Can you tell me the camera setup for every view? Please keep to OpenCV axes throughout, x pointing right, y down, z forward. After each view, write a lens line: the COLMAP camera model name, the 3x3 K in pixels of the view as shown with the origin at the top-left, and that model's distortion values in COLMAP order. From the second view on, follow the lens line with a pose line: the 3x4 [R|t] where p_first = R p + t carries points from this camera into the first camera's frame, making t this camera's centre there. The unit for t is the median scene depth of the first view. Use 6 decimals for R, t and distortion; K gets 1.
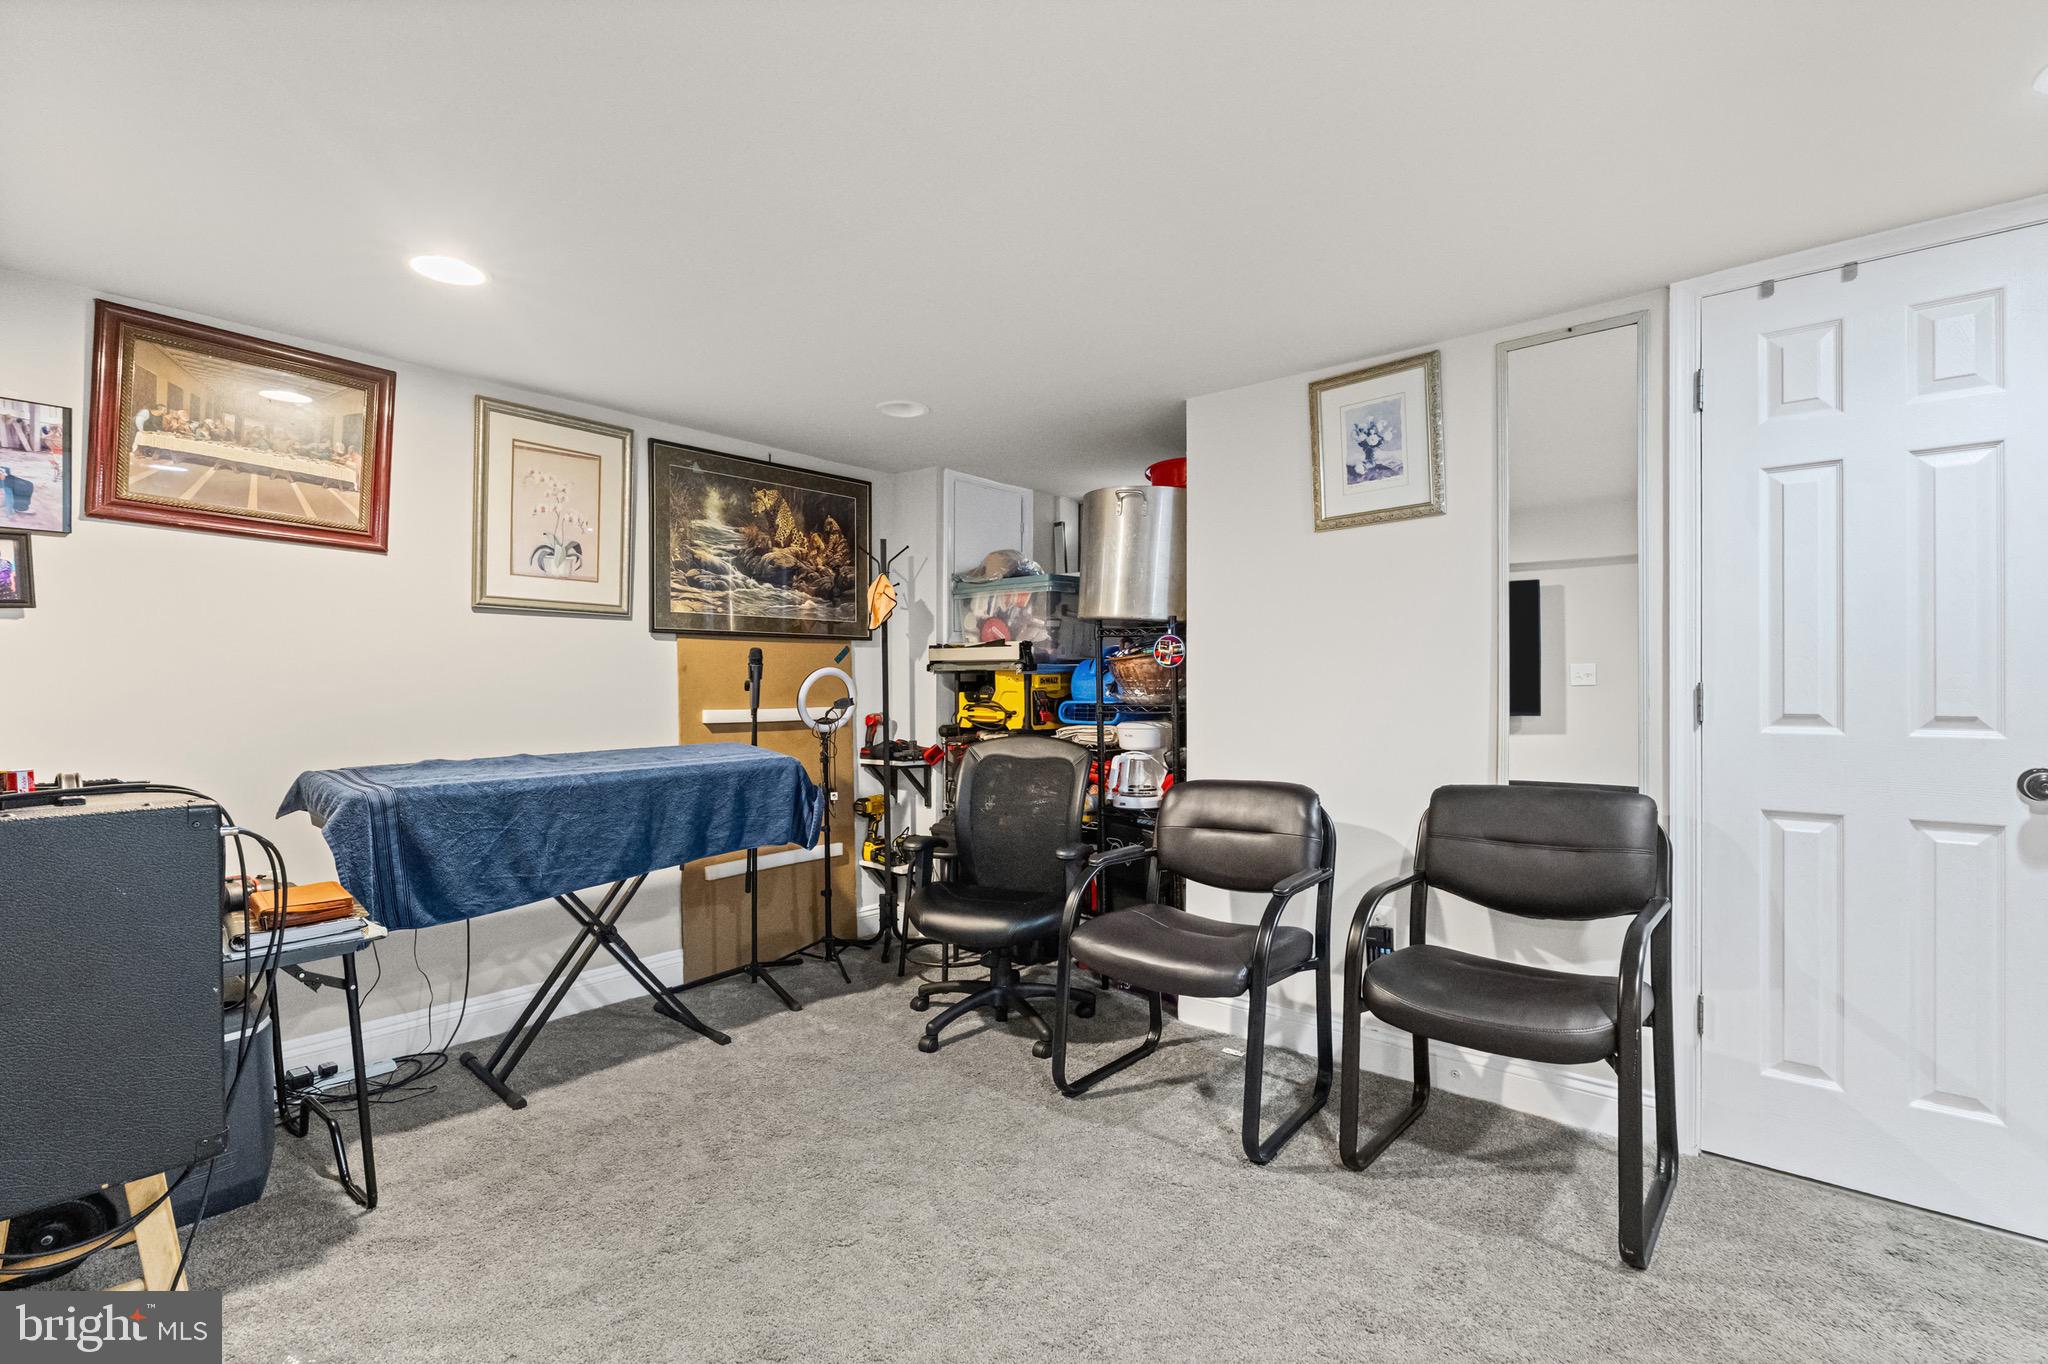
lens RADIAL K [[944.6, 0, 1022.9], [0, 944.6, 679.6], [0, 0, 1]] dist [-0.009854, 0.001640]
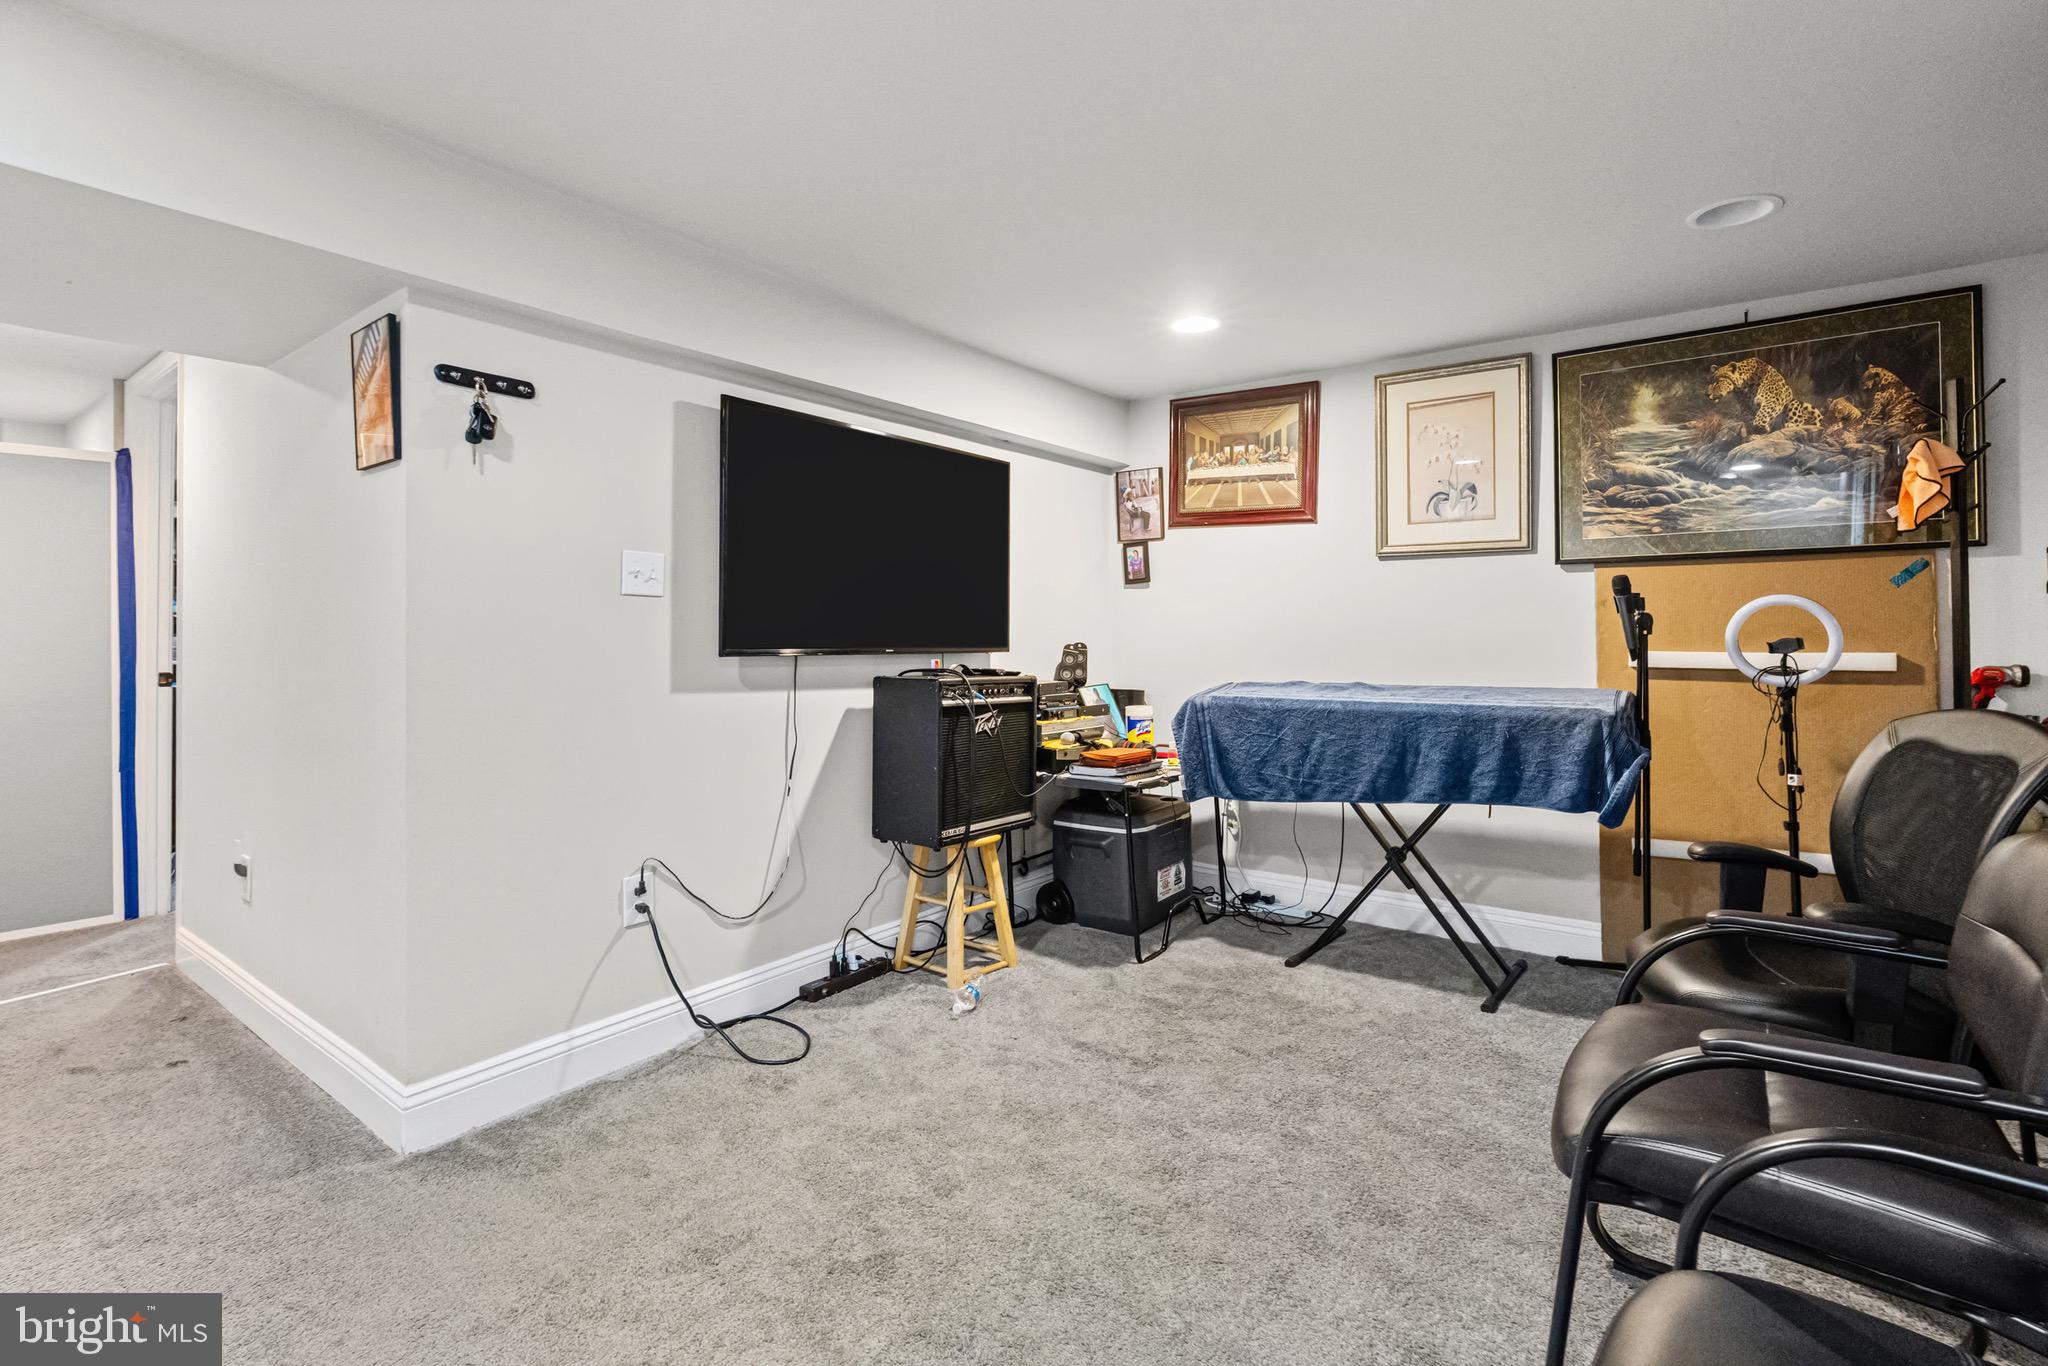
lens RADIAL K [[944.6, 0, 1003.0], [0, 944.6, 624.6], [0, 0, 1]] dist [-0.009854, 0.001640]
pose [[0.046042, -0.007404, -0.998912, 0.565031], [0.007458, 0.999947, -0.007068, 0.012247], [0.998912, -0.007124, 0.046095, 0.476528]]
